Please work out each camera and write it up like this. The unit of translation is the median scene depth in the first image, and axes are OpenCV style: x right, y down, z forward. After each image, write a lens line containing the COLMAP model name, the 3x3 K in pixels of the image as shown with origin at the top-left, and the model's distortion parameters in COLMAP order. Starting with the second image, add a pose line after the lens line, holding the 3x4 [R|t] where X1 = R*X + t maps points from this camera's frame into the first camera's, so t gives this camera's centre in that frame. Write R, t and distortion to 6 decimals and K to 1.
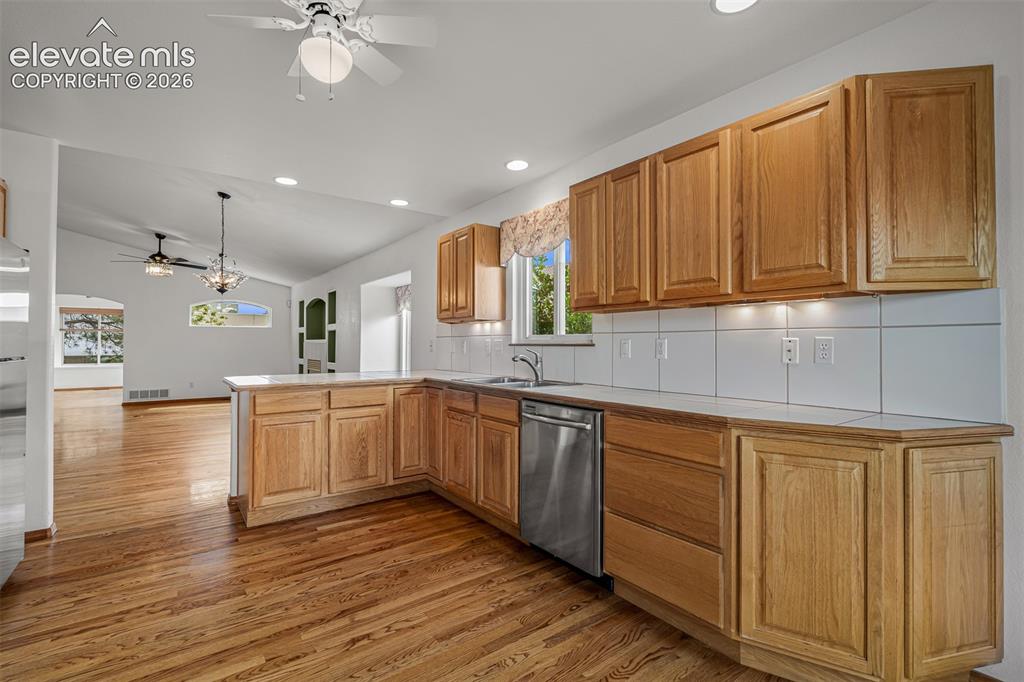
lens RADIAL K [[462.9, 0, 510.7], [0, 462.9, 339.8], [0, 0, 1]] dist [-0.004635, -0.000373]
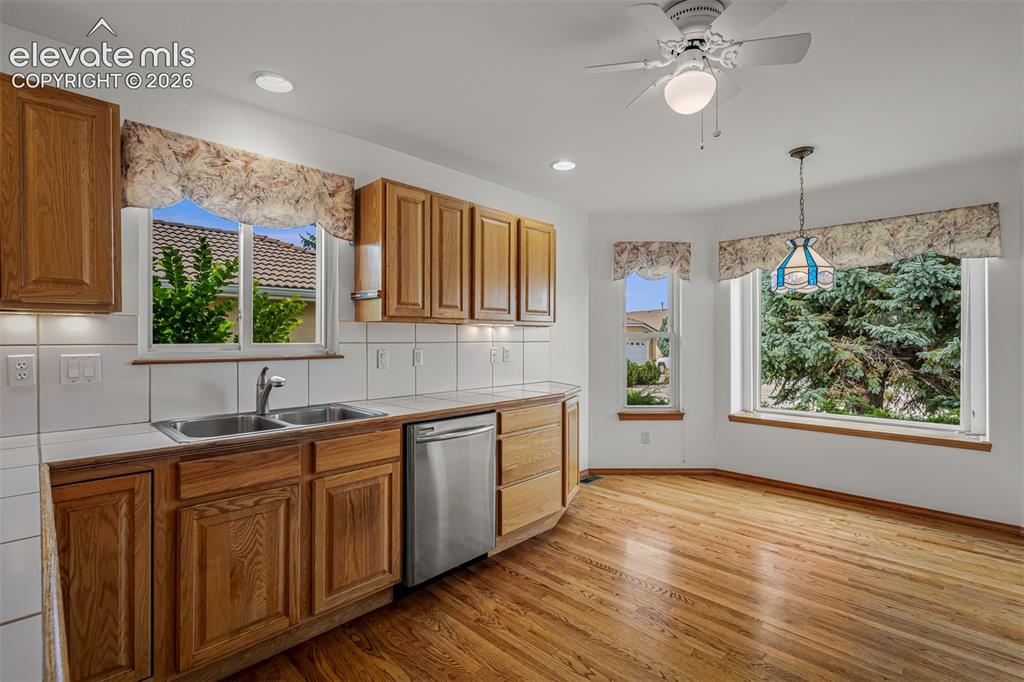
lens RADIAL K [[462.9, 0, 510.7], [0, 462.9, 339.8], [0, 0, 1]] dist [-0.004635, -0.000373]
pose [[-0.155995, -0.005818, 0.987741, -0.641086], [-0.010545, 0.999935, 0.004225, -0.024079], [-0.987702, -0.009757, -0.156046, 0.730231]]
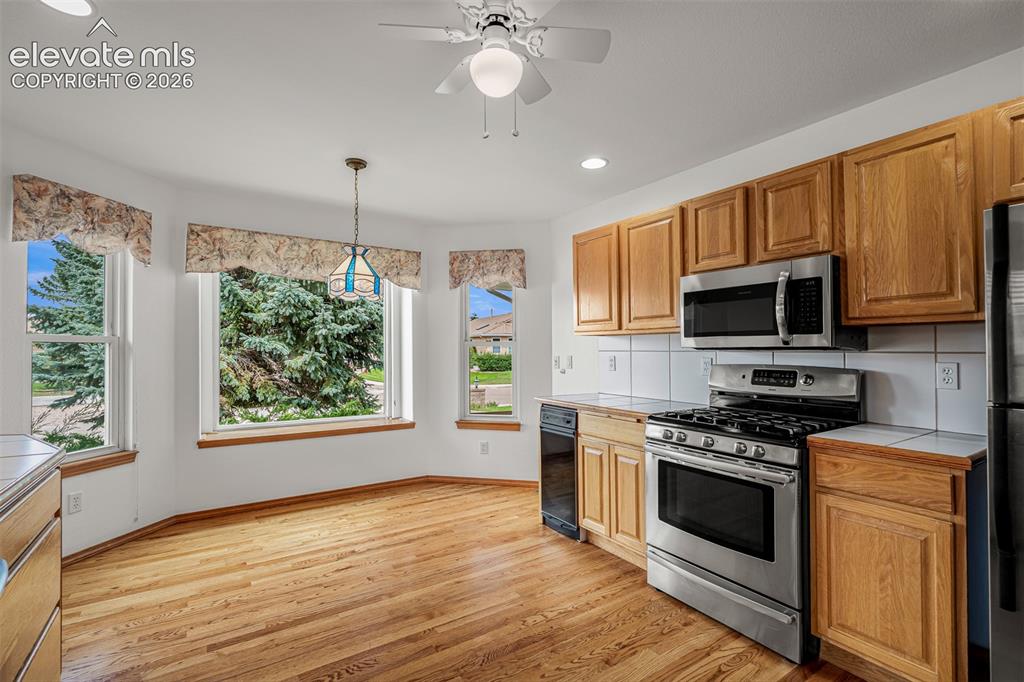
lens RADIAL K [[456.5, 0, 505.0], [0, 456.5, 351.4], [0, 0, 1]] dist [-0.008020, -0.000775]
pose [[-0.998480, -0.004597, 0.054920, -0.216893], [-0.005091, 0.999948, -0.008859, -0.012500], [-0.054876, -0.009126, -0.998451, 0.900374]]
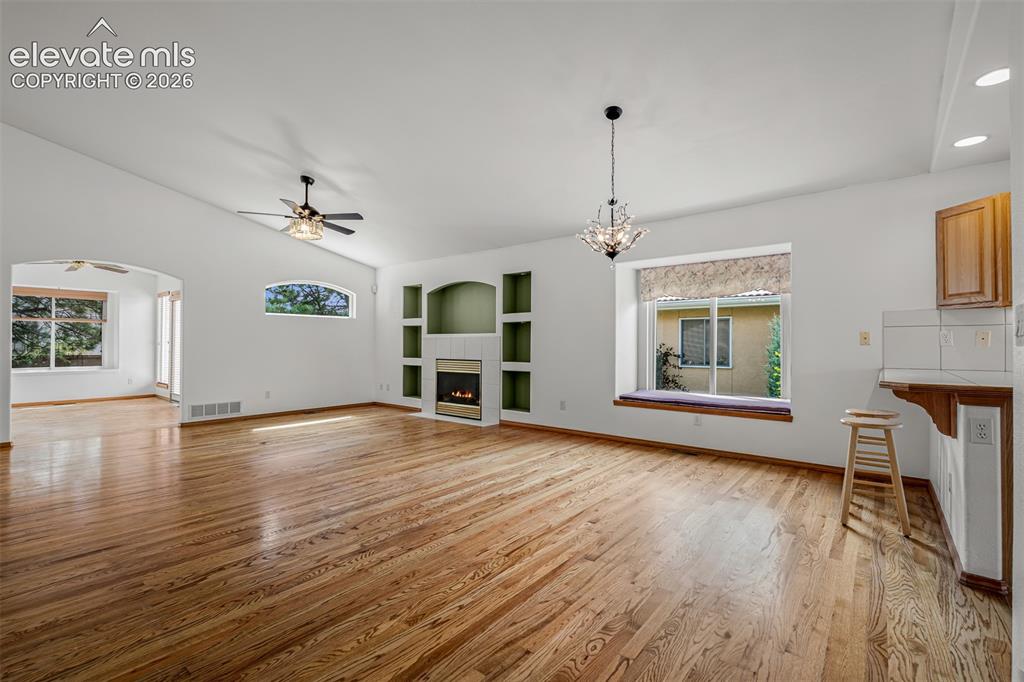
lens RADIAL K [[456.0, 0, 508.4], [0, 456.0, 342.5], [0, 0, 1]] dist [-0.002378, -0.000244]
pose [[0.971016, 0.003227, 0.238993, -1.358676], [-0.004477, 0.999979, 0.004688, 0.027590], [-0.238973, -0.005622, 0.971010, 0.569459]]
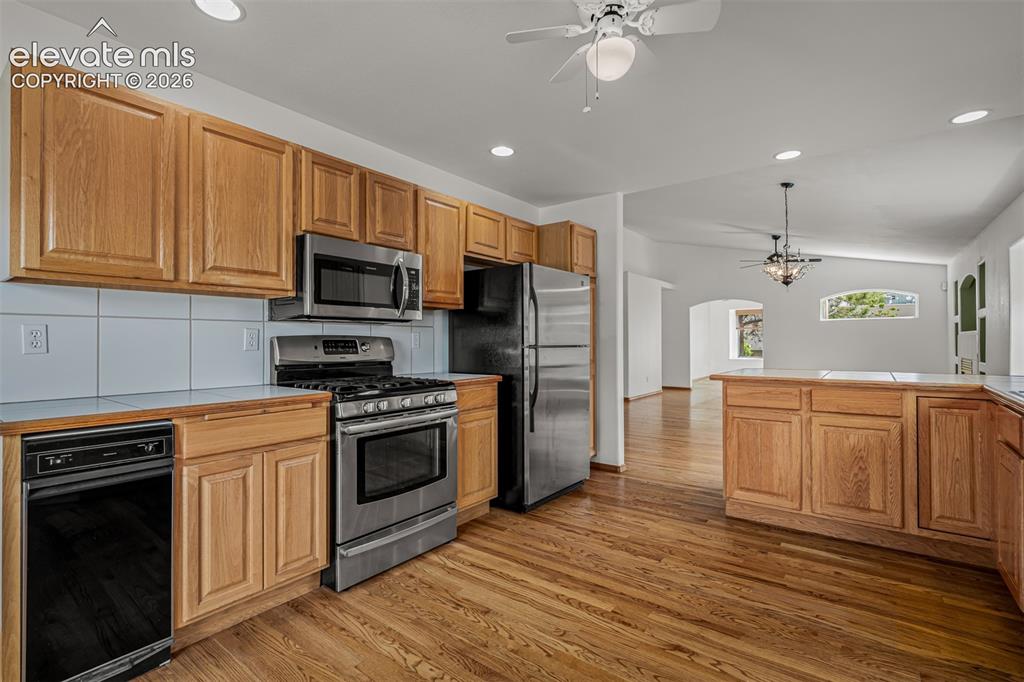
lens RADIAL K [[476.3, 0, 510.5], [0, 476.3, 339.4], [0, 0, 1]] dist [-0.004850, -0.000322]
pose [[0.276632, -0.007259, -0.960949, 0.266819], [0.013685, 0.999900, -0.003613, 0.014182], [0.960879, -0.012151, 0.276703, 0.223900]]
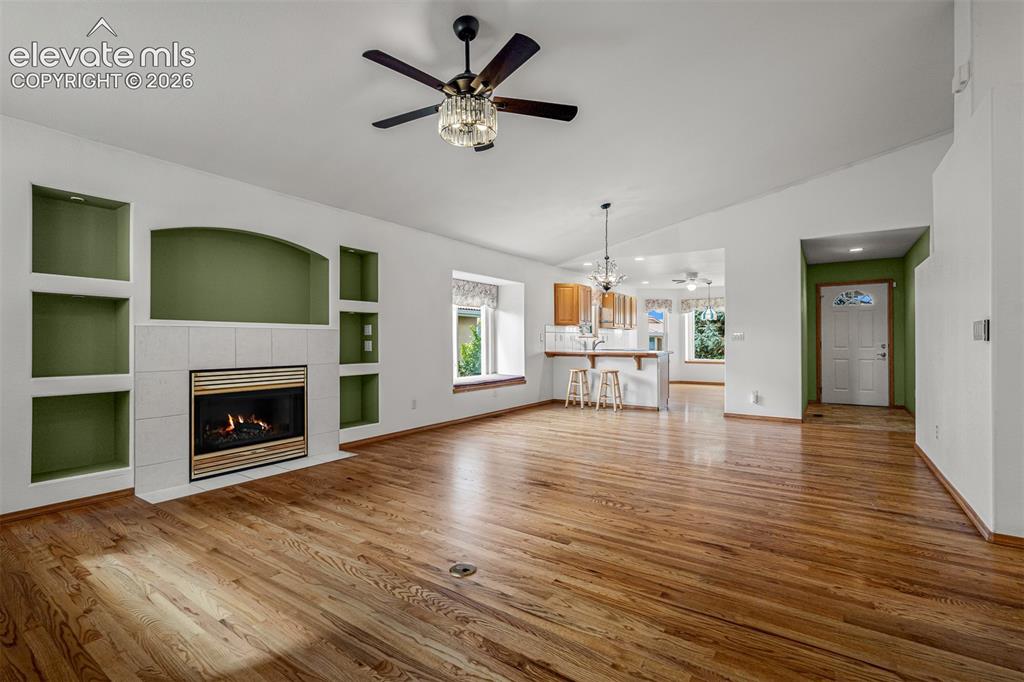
lens RADIAL K [[462.9, 0, 510.7], [0, 462.9, 339.8], [0, 0, 1]] dist [-0.004635, -0.000373]
pose [[-0.321697, 0.001579, 0.946841, -2.404974], [-0.008113, 0.999957, -0.004423, 0.042832], [-0.946808, -0.009104, -0.321670, 2.337666]]
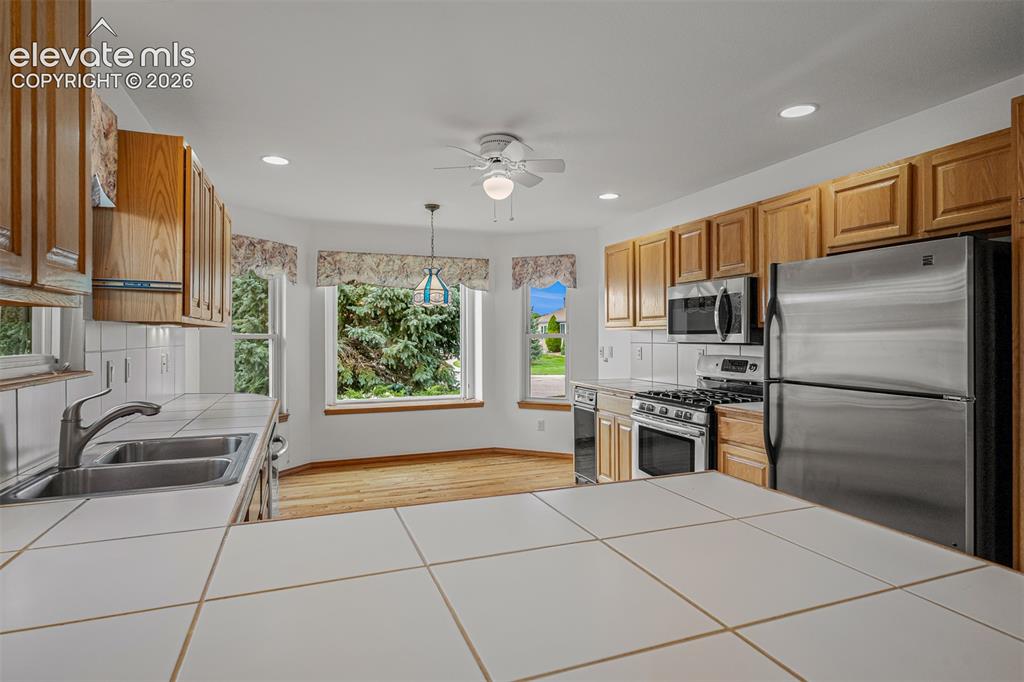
lens RADIAL K [[535.9, 0, 498.8], [0, 535.9, 335.1], [0, 0, 1]] dist [0.002273, 0.000333]
pose [[-0.959062, -0.001313, 0.283193, -0.441946], [-0.004413, 0.999937, -0.010310, -0.028229], [-0.283161, -0.011138, -0.959008, 1.328489]]
